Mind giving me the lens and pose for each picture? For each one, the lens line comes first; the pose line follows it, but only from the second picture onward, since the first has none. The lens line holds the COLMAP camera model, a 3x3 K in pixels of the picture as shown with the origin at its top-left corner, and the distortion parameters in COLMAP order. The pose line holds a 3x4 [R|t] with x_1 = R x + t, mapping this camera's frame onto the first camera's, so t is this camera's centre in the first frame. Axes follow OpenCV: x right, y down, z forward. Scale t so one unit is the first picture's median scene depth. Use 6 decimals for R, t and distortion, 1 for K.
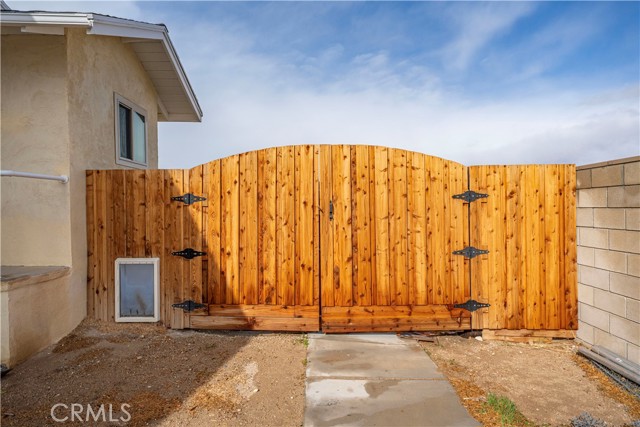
lens RADIAL K [[388.2, 0, 320.9], [0, 388.2, 212.1], [0, 0, 1]] dist [0.008013, 0.000396]
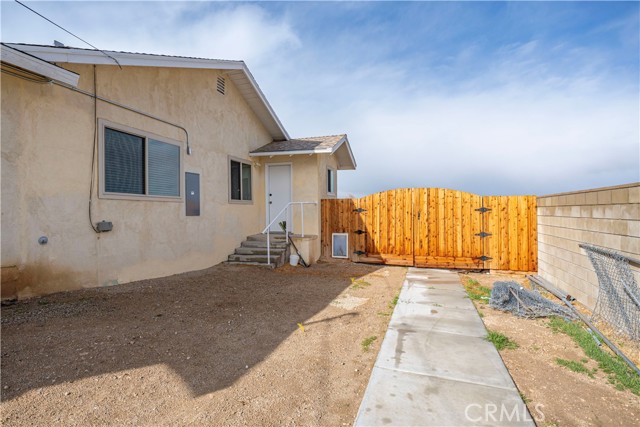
lens RADIAL K [[325.9, 0, 321.4], [0, 325.9, 211.5], [0, 0, 1]] dist [0.000496, -0.000302]
pose [[0.949209, 0.005774, -0.314592, 0.087500], [-0.004006, 0.999972, 0.006267, -0.038535], [0.314620, -0.004688, 0.949206, -1.084810]]
